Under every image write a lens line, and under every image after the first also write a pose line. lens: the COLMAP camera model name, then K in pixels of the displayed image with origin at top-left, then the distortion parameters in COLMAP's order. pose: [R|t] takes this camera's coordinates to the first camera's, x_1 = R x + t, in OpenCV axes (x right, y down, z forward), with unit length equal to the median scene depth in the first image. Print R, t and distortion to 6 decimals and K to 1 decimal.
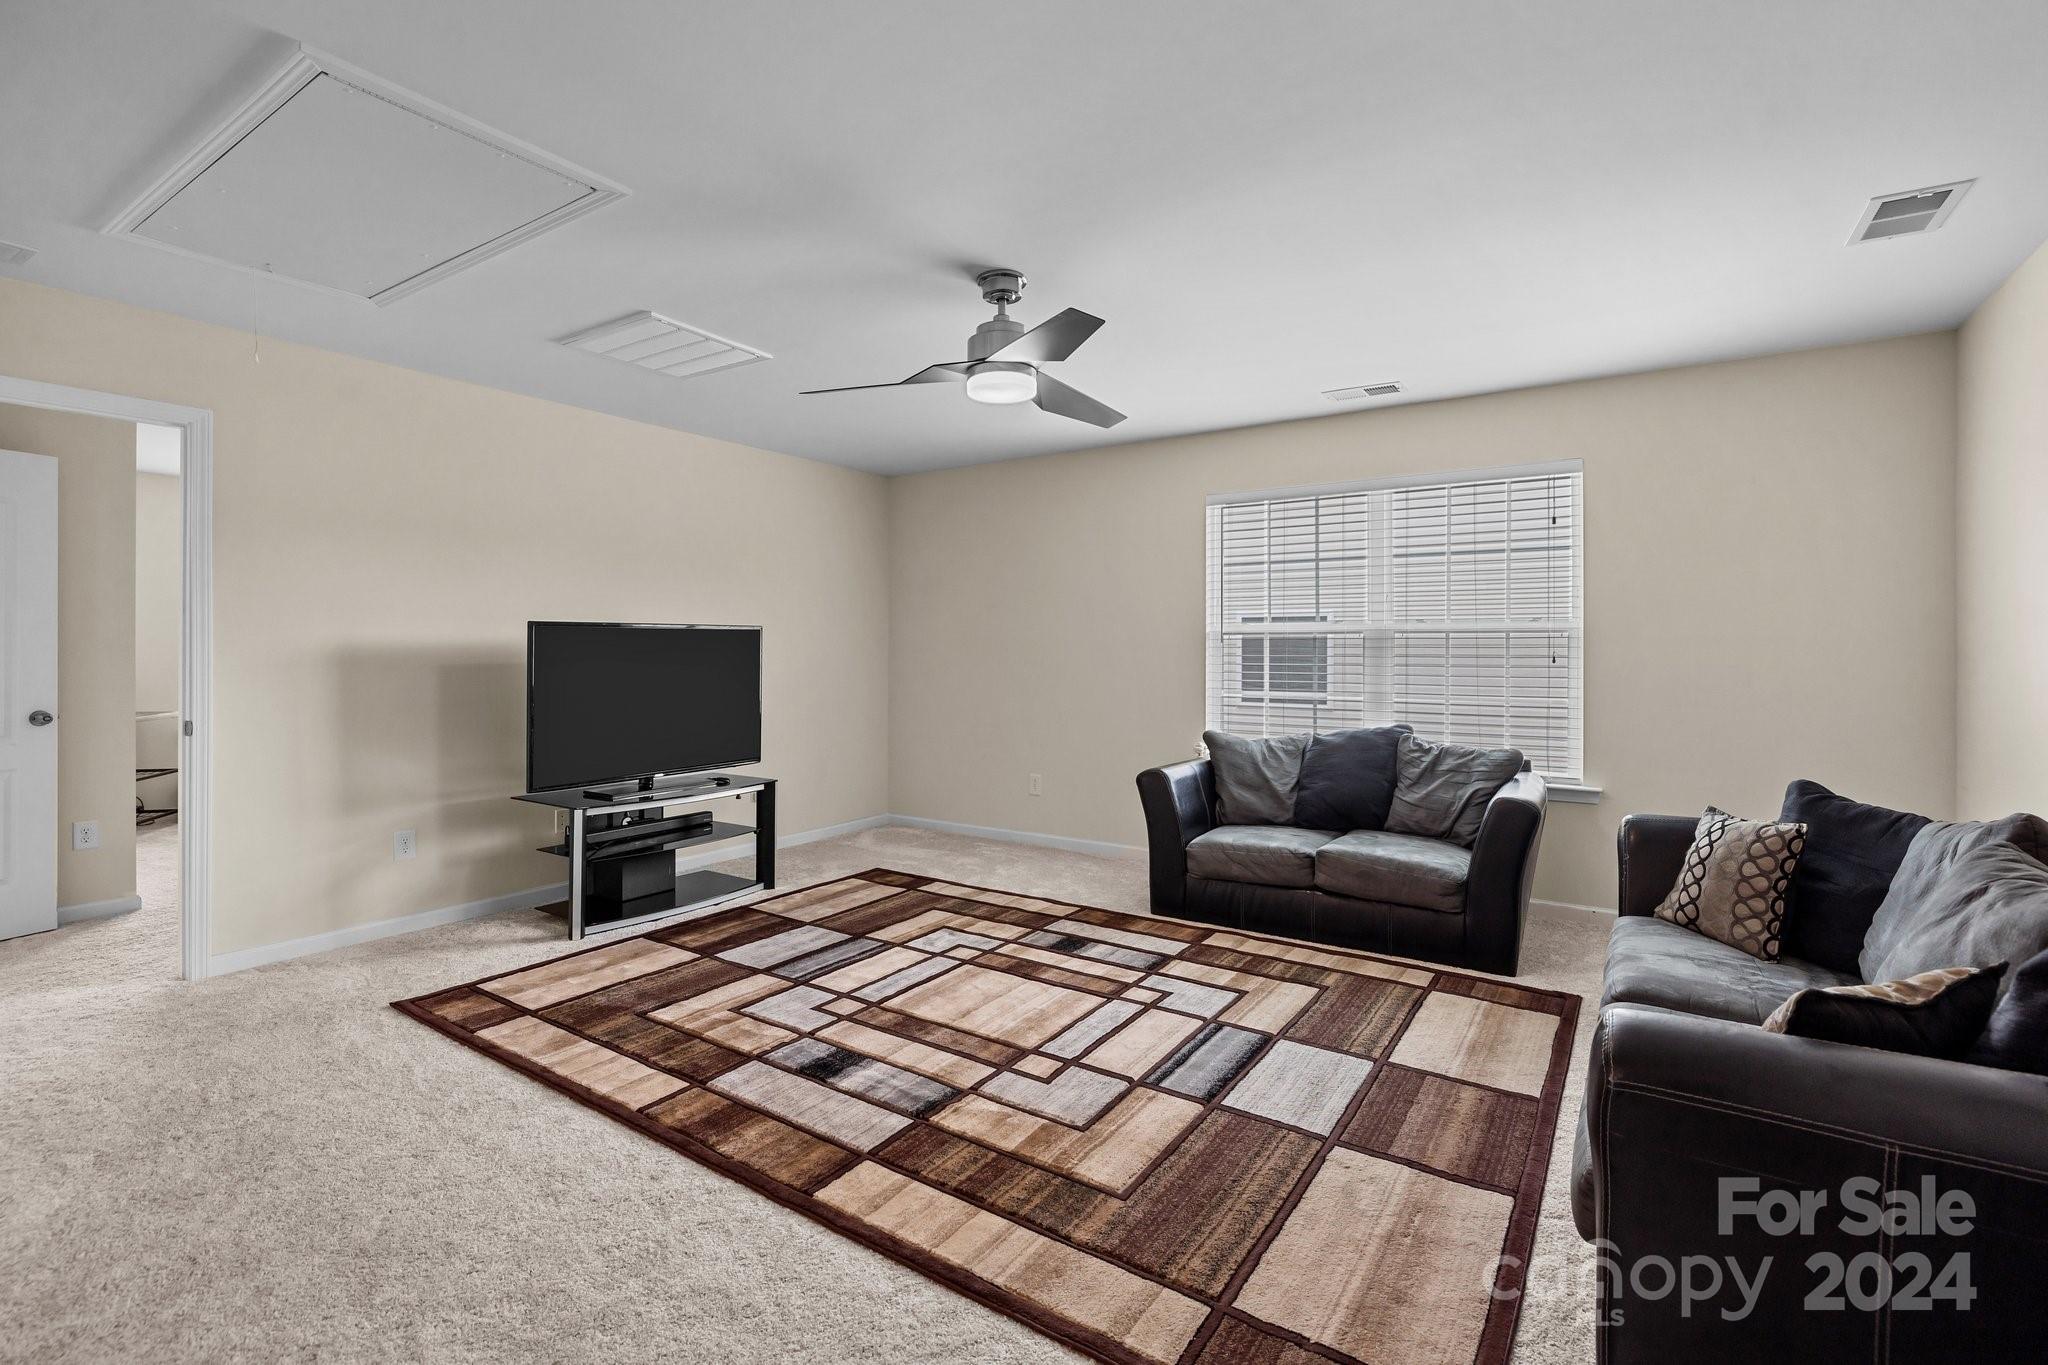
lens RADIAL K [[930.5, 0, 1014.7], [0, 930.5, 661.1], [0, 0, 1]] dist [-0.006866, -0.000318]
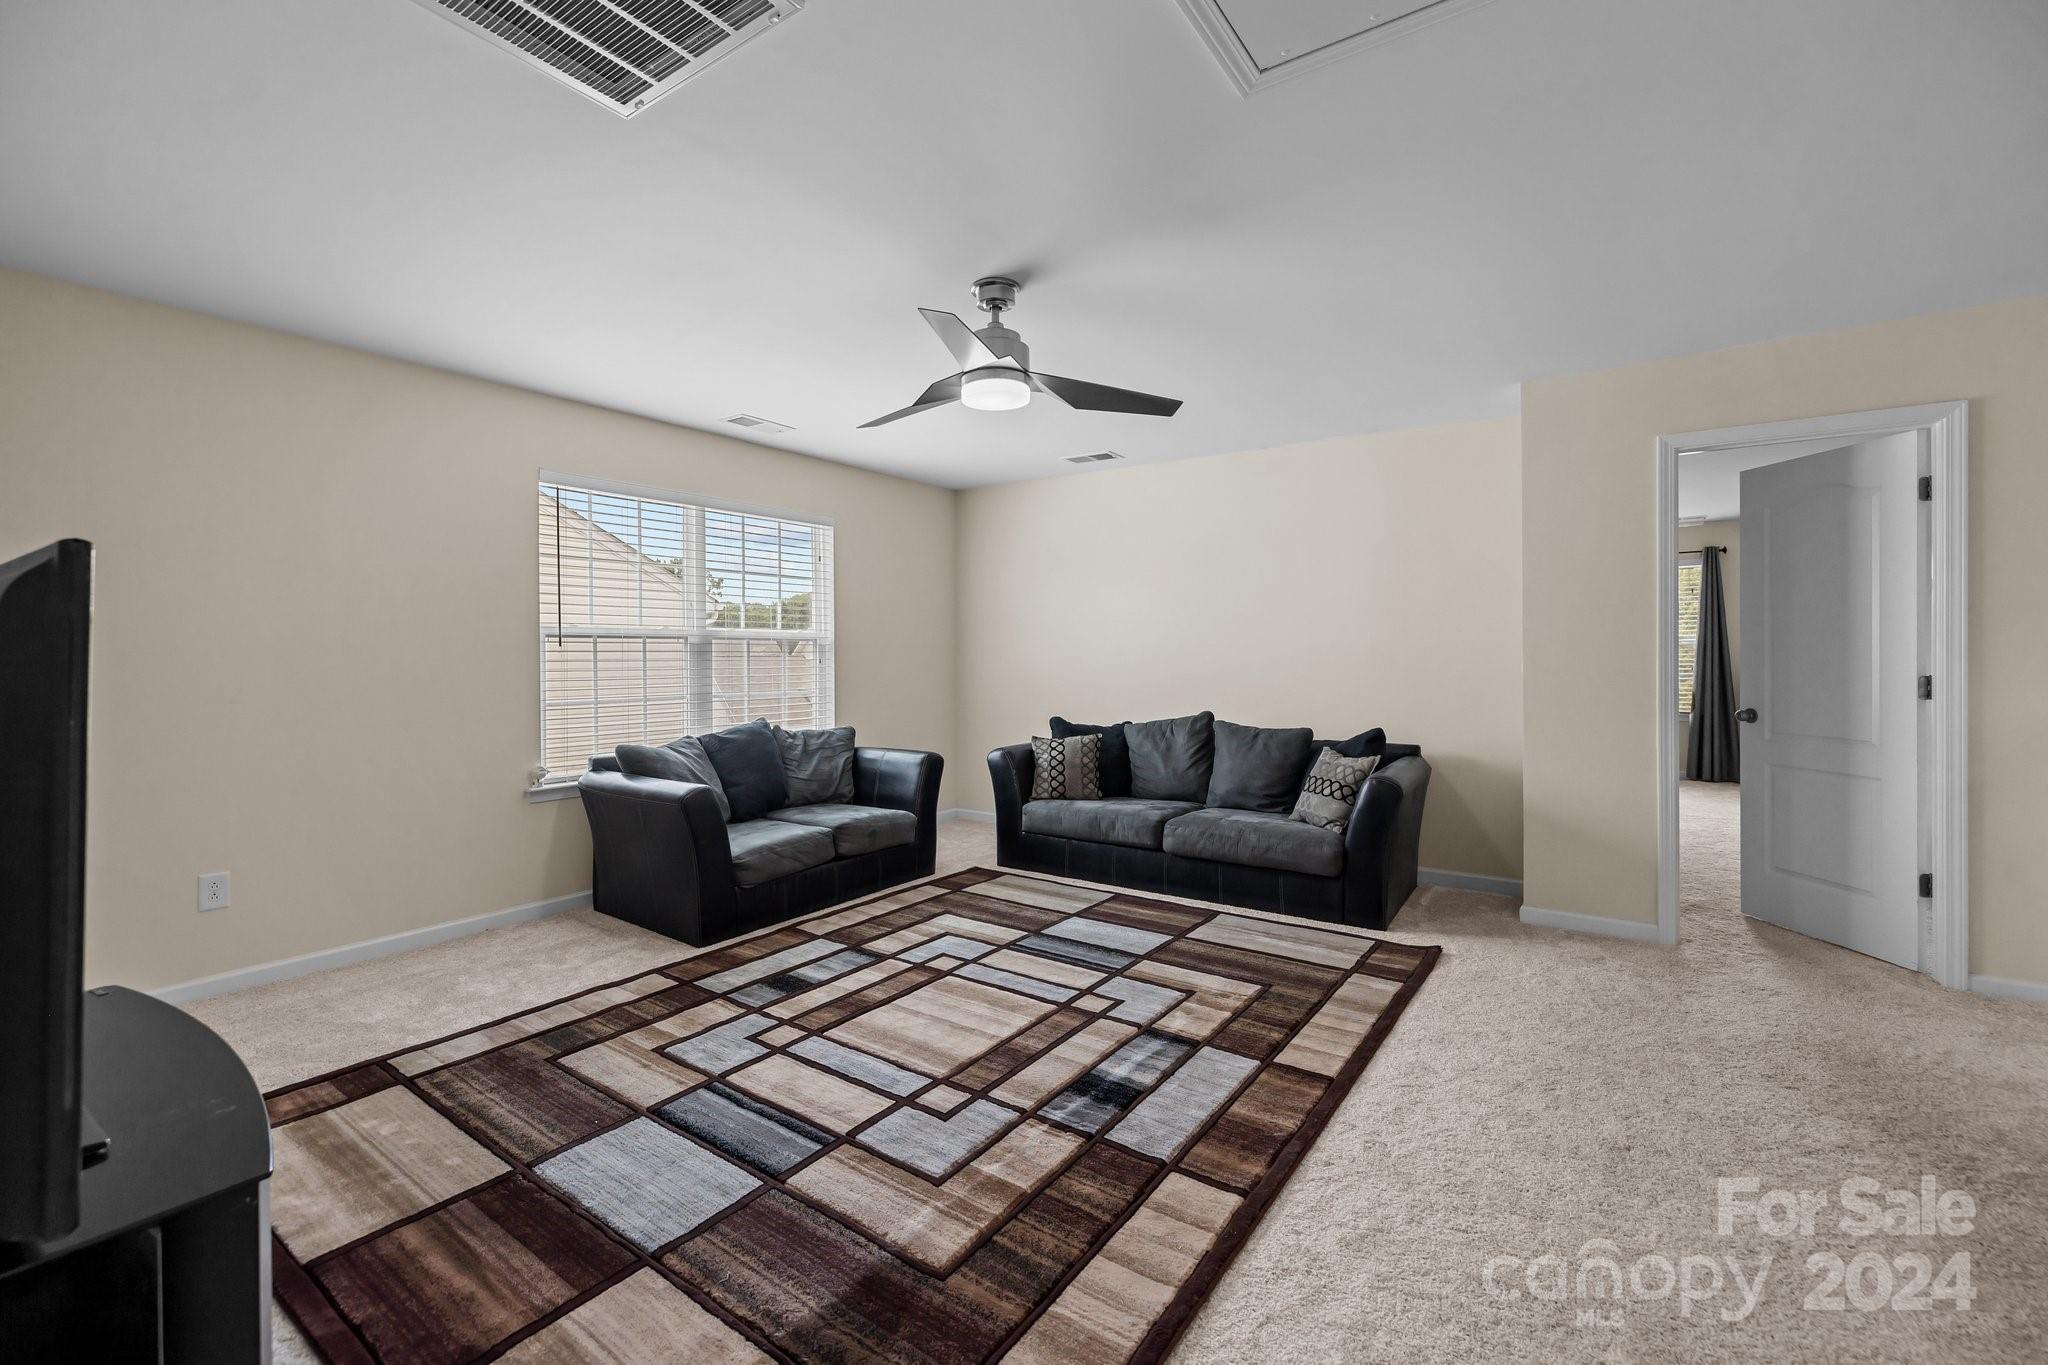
lens RADIAL K [[870.4, 0, 1013.4], [0, 870.4, 669.2], [0, 0, 1]] dist [-0.003204, -0.000103]
pose [[0.024624, -0.018293, 0.999529, -0.942542], [0.016149, 0.999709, 0.017898, -0.009374], [-0.999566, 0.015700, 0.024913, 0.936392]]
